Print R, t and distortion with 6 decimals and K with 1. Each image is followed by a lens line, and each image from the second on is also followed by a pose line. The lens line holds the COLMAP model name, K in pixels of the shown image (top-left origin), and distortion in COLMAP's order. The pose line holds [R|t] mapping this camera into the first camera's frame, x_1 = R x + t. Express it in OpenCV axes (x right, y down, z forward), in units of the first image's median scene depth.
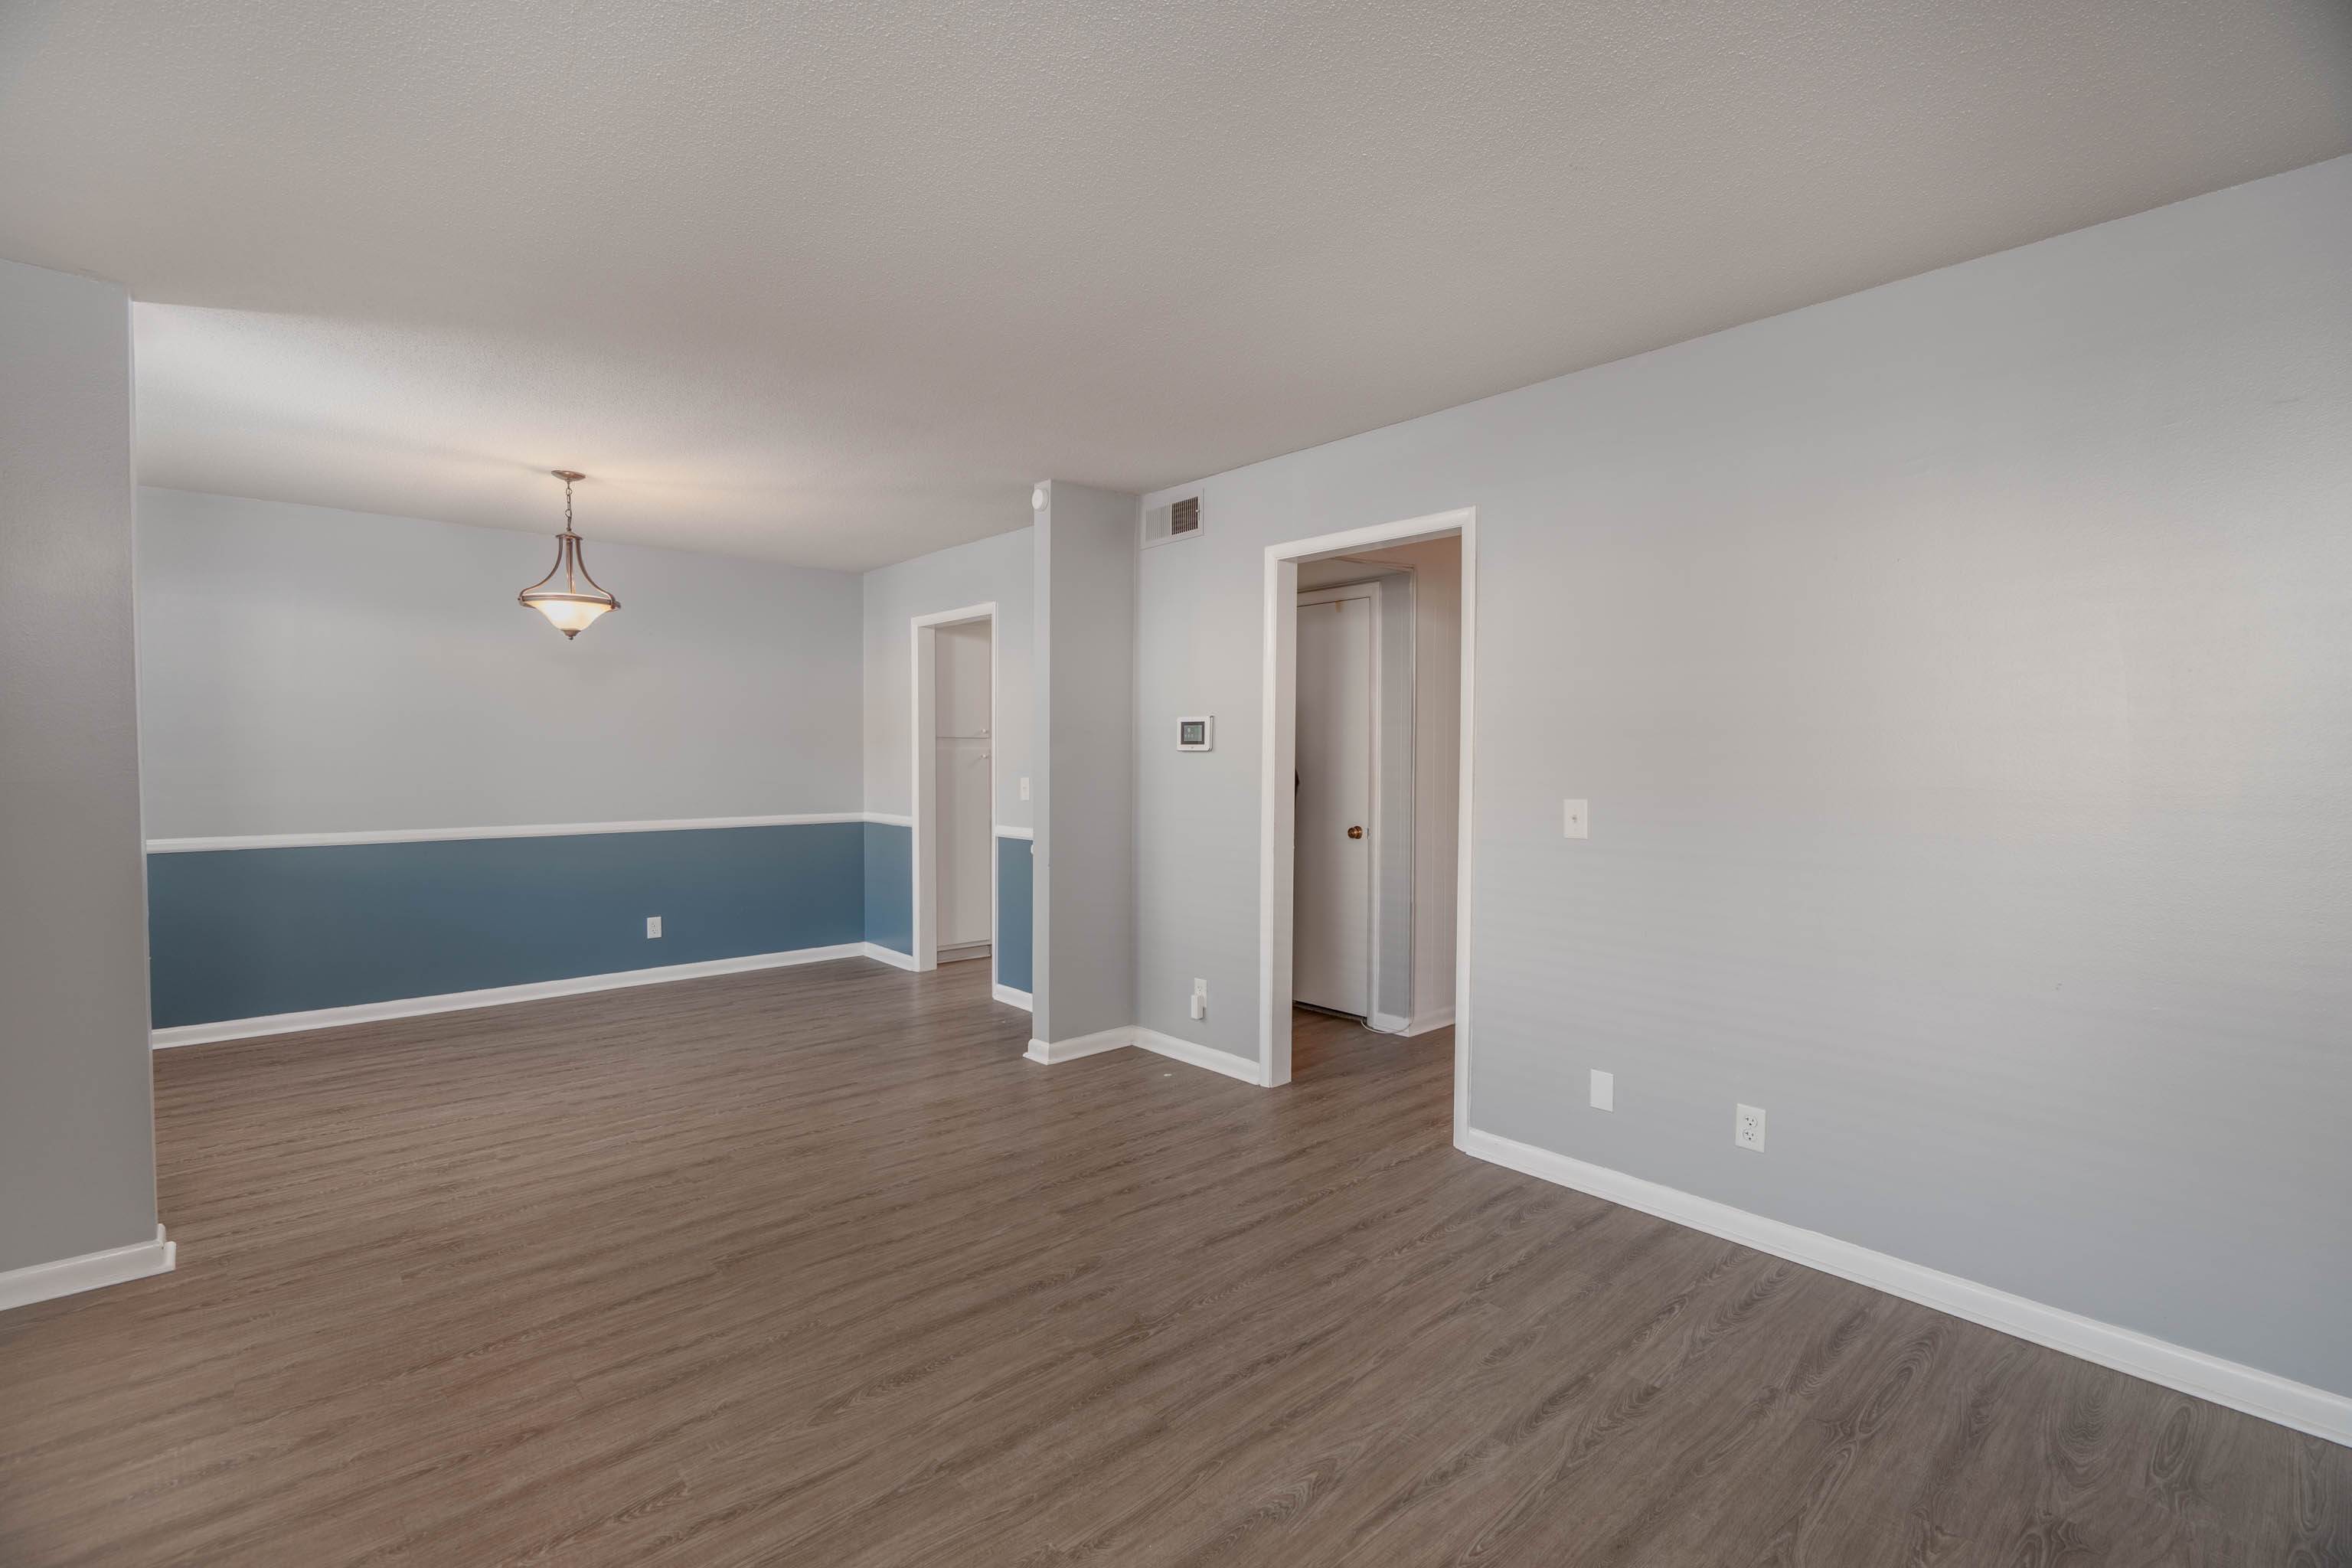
lens RADIAL K [[1050.8, 0, 1162.9], [0, 1050.8, 783.0], [0, 0, 1]] dist [-0.003960, 0.001340]
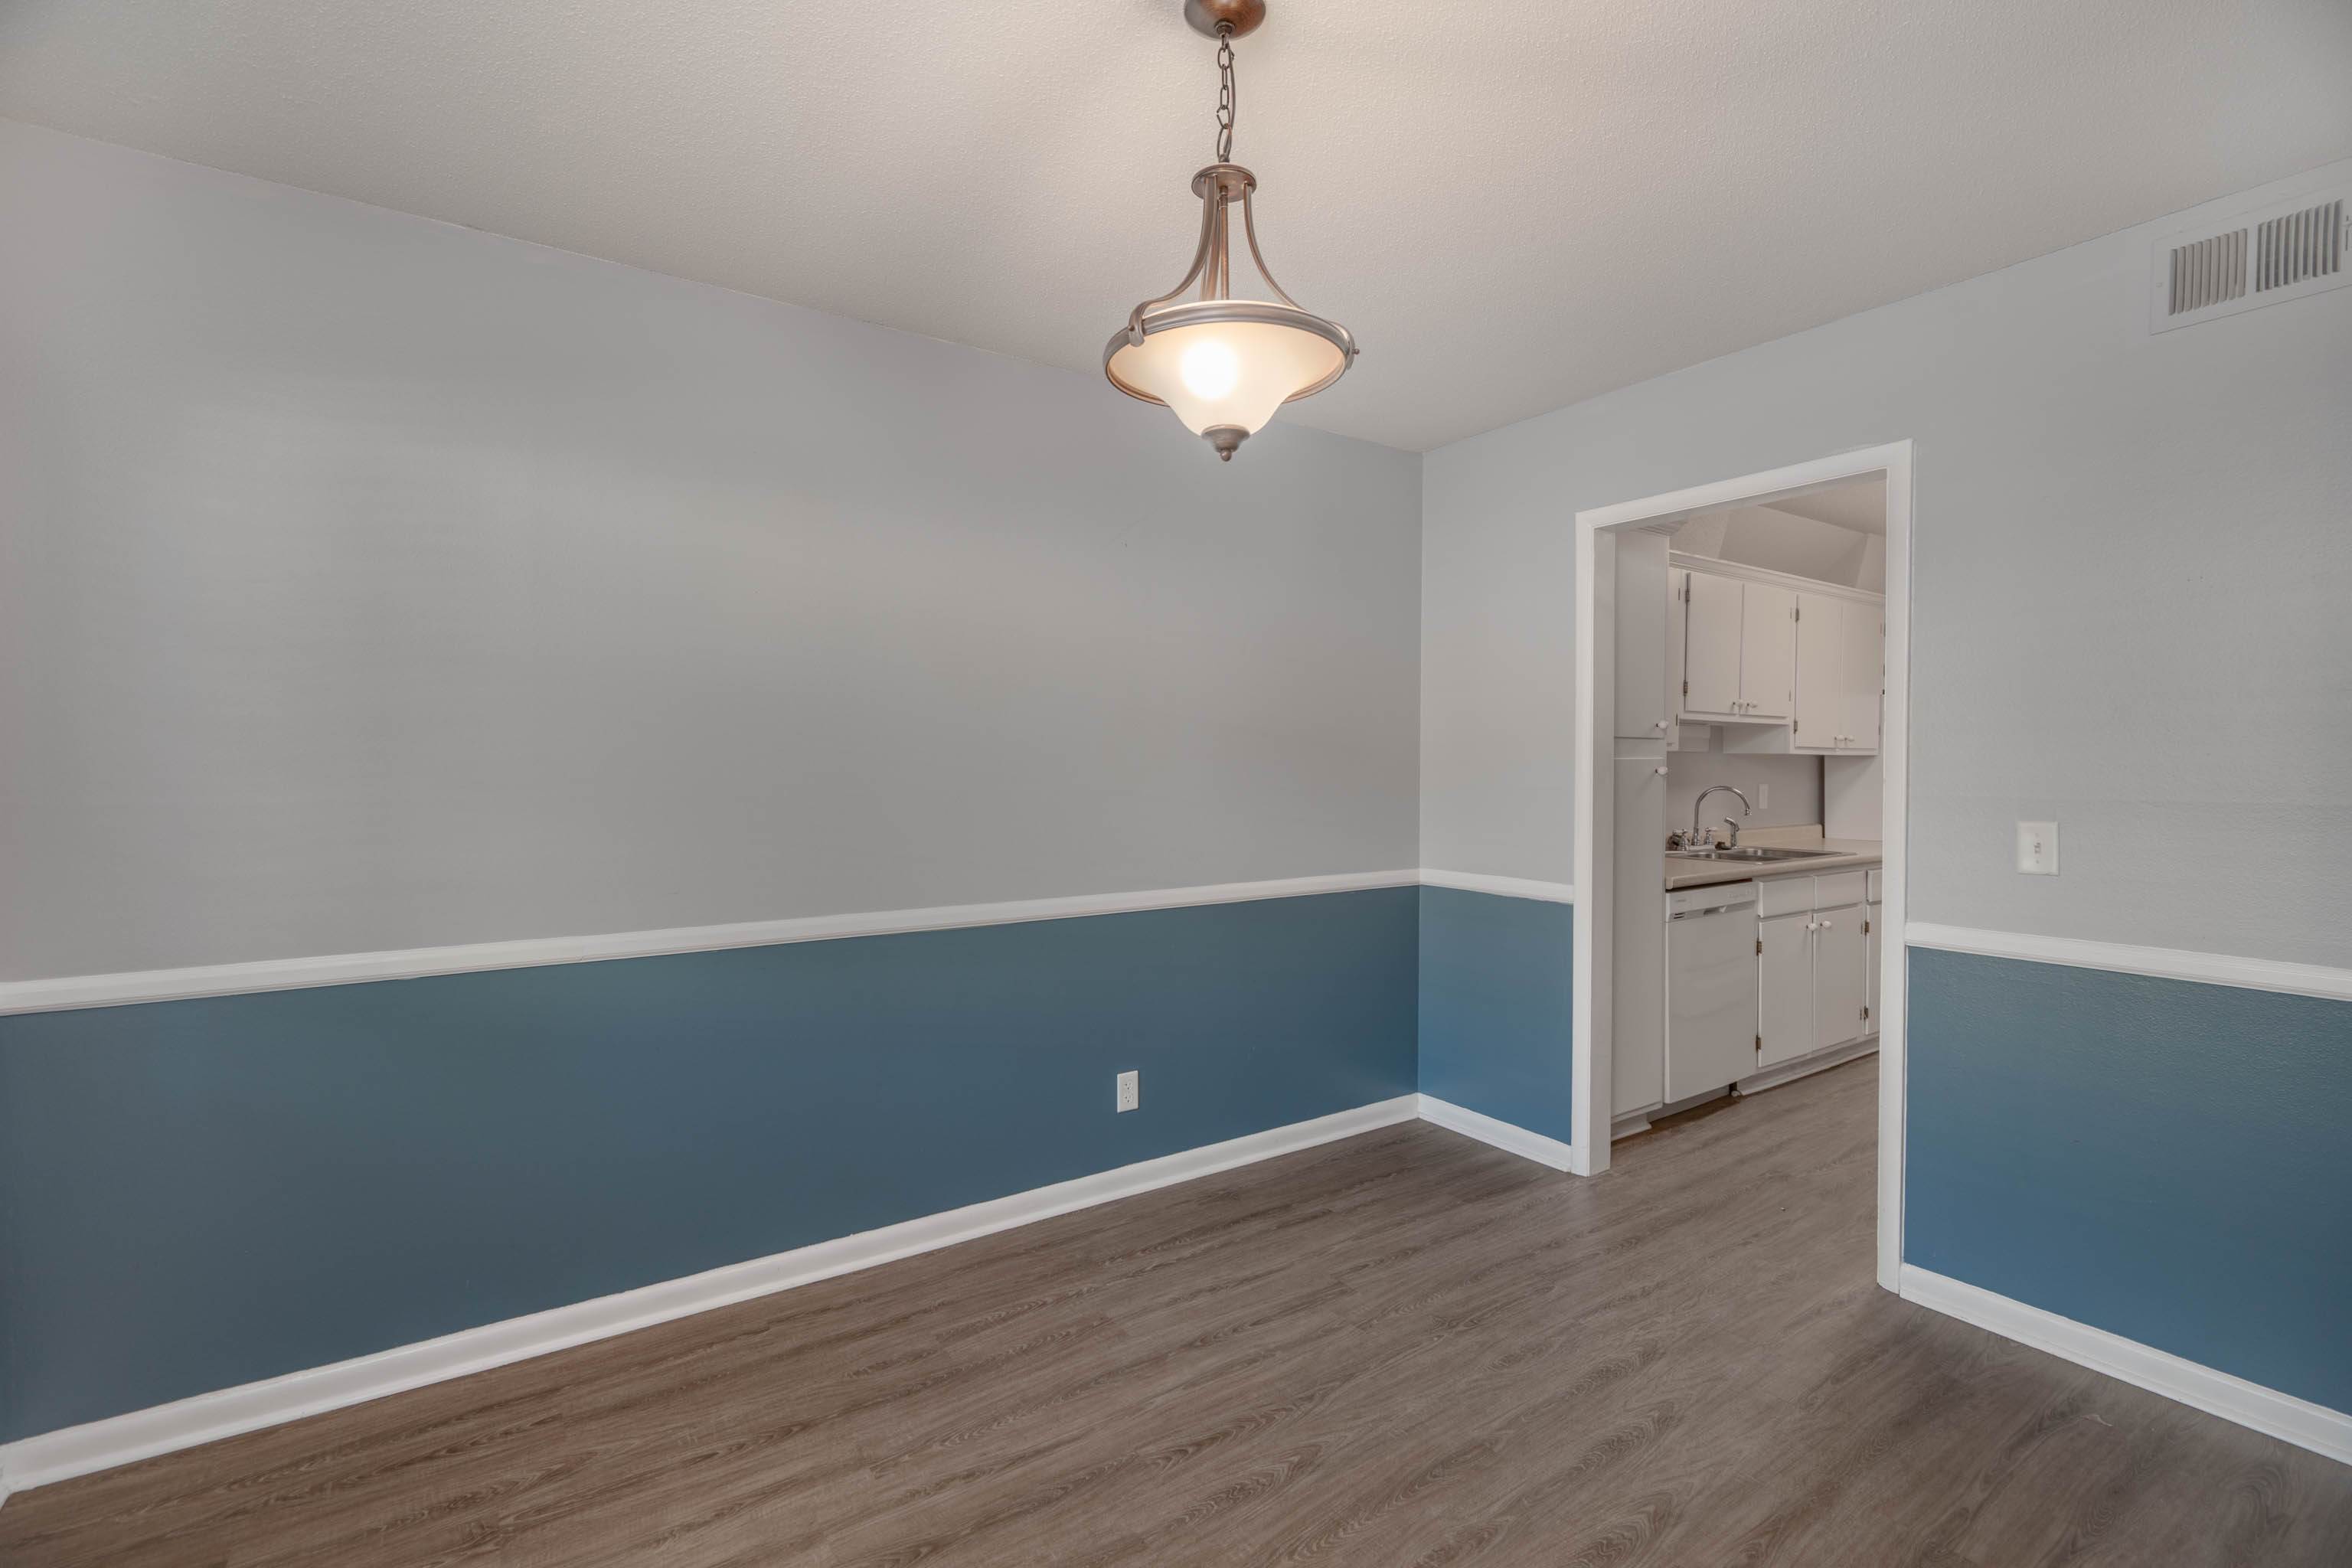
lens RADIAL K [[1063.6, 0, 1190.4], [0, 1063.6, 783.1], [0, 0, 1]] dist [0.022648, 0.000391]
pose [[0.994181, 0.002202, -0.107702, -0.778951], [-0.003701, 0.999899, -0.013719, -0.023810], [0.107661, 0.014038, 0.994089, 0.910756]]
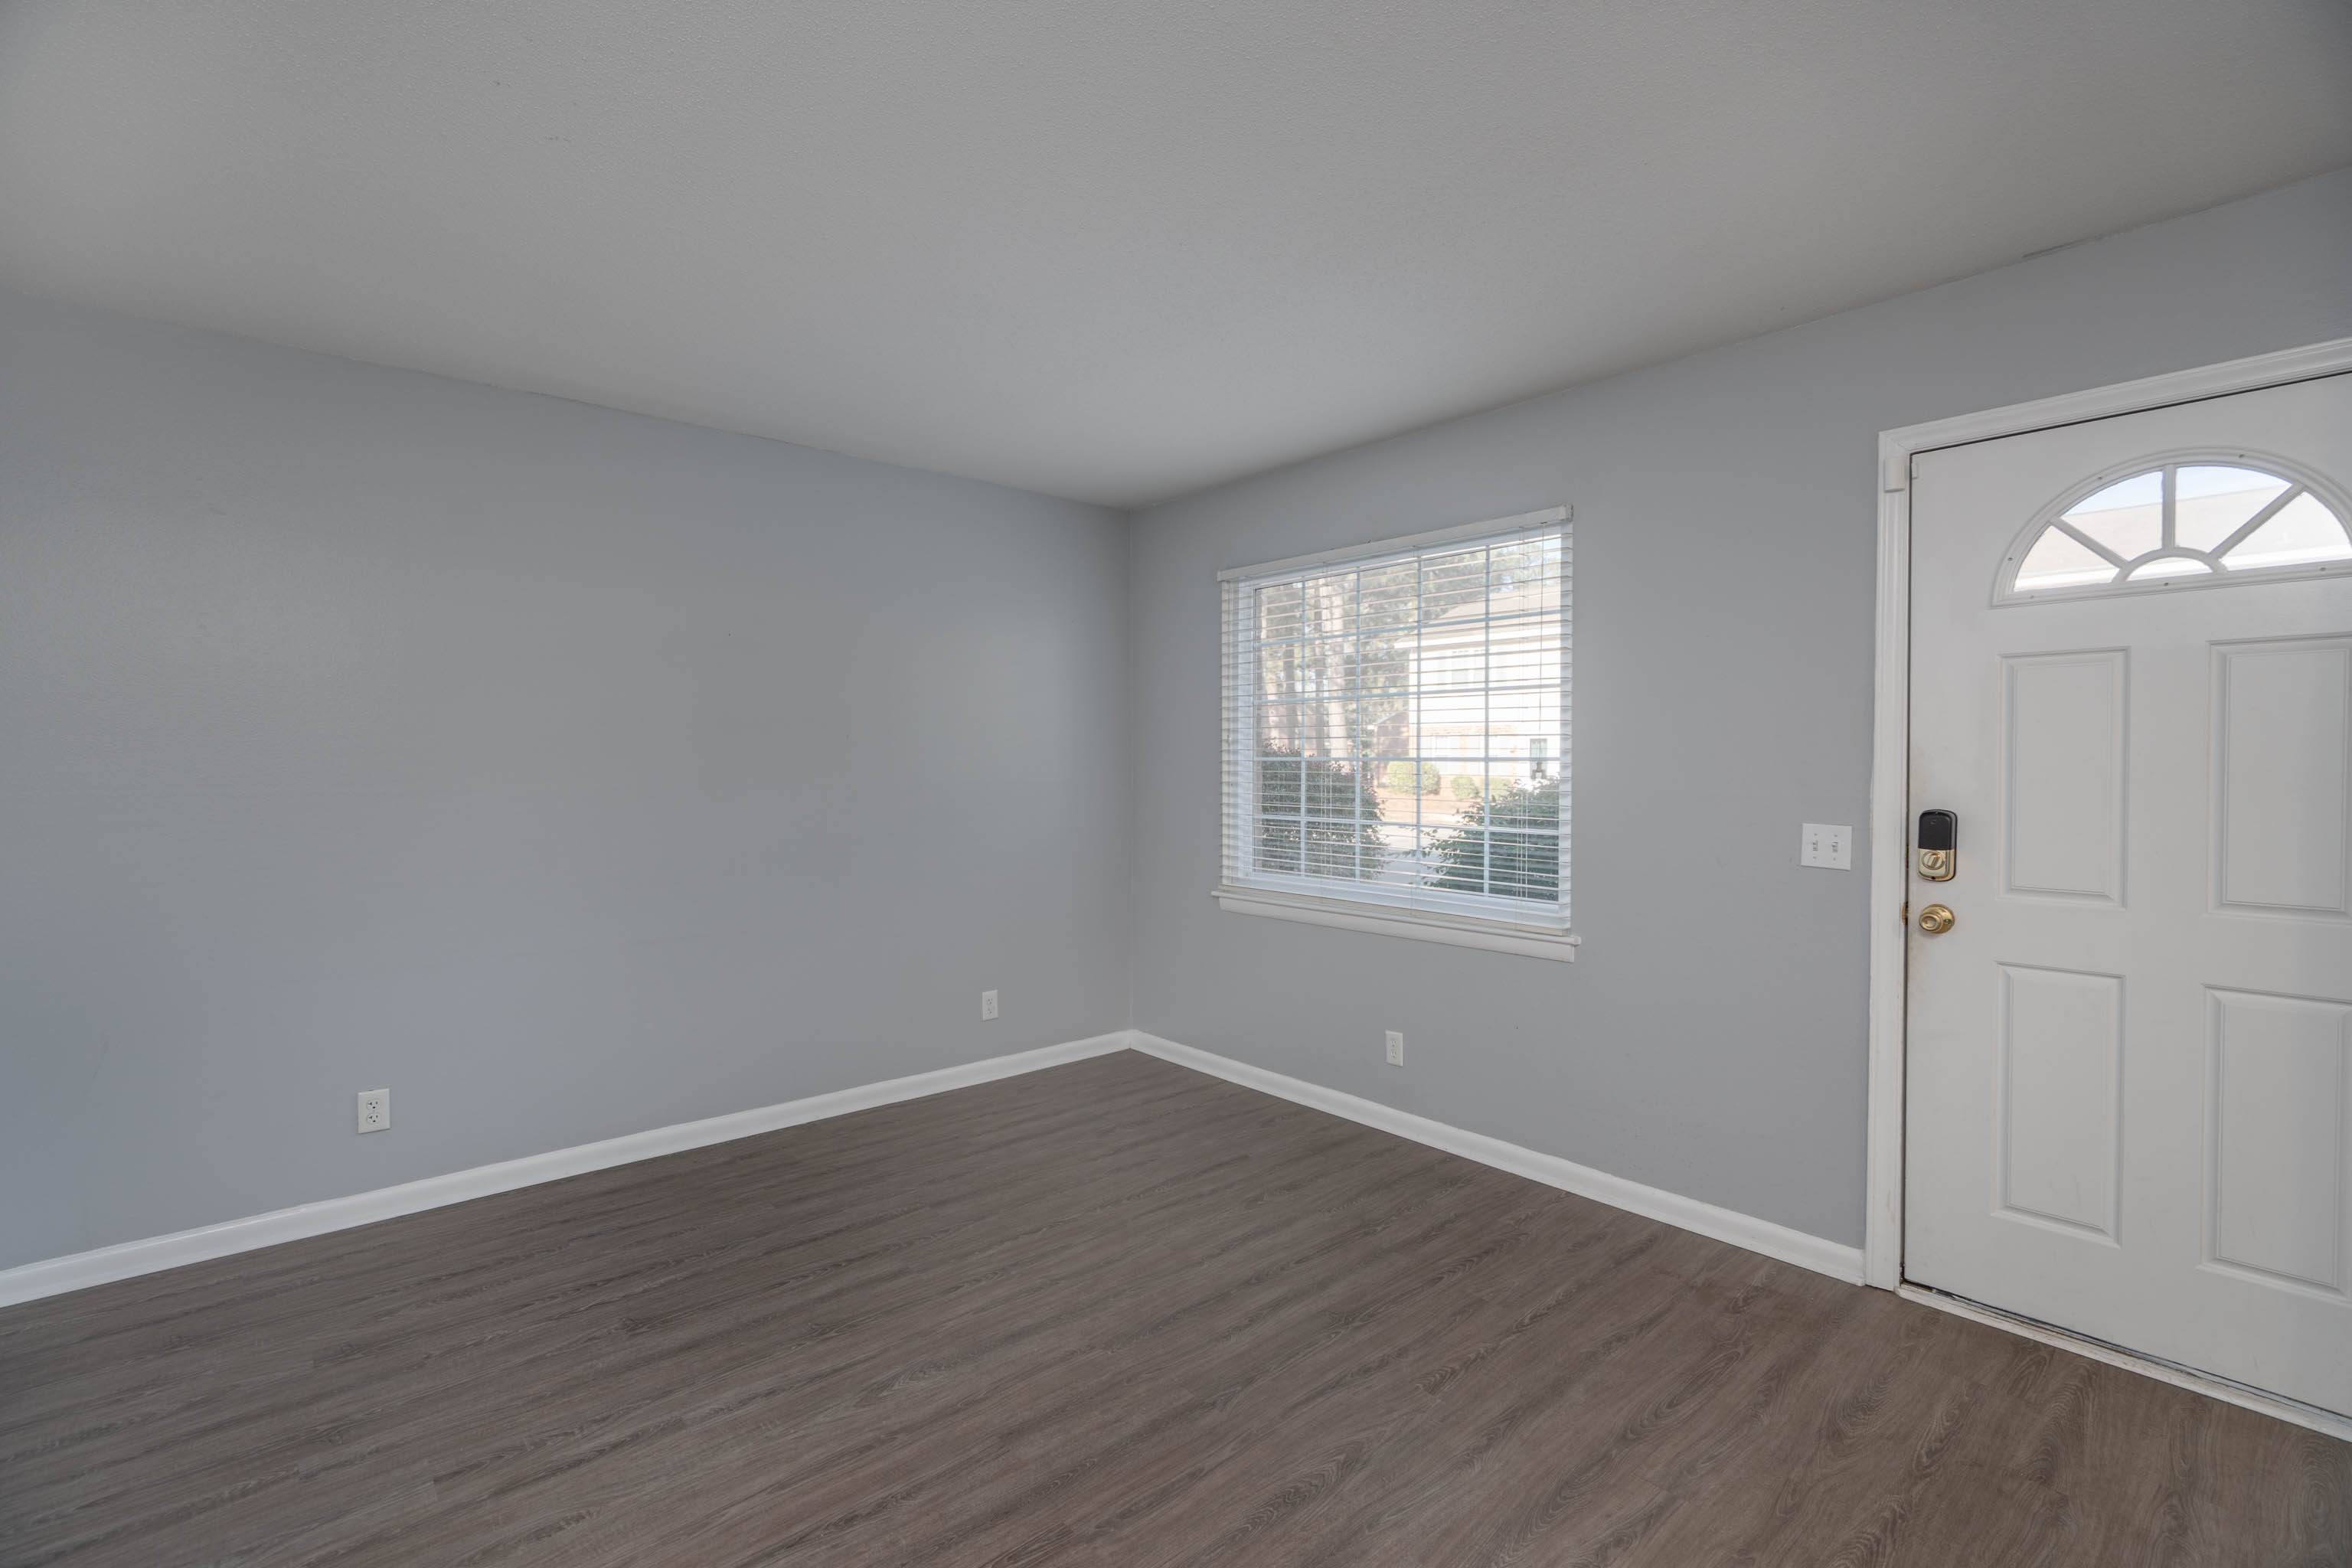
lens RADIAL K [[1050.8, 0, 1162.9], [0, 1050.8, 783.0], [0, 0, 1]] dist [-0.003960, 0.001340]
pose [[-0.999979, -0.002115, 0.006117, -0.105009], [-0.001809, 0.998765, 0.049642, -0.039132], [-0.006215, 0.049629, -0.998748, 1.328238]]
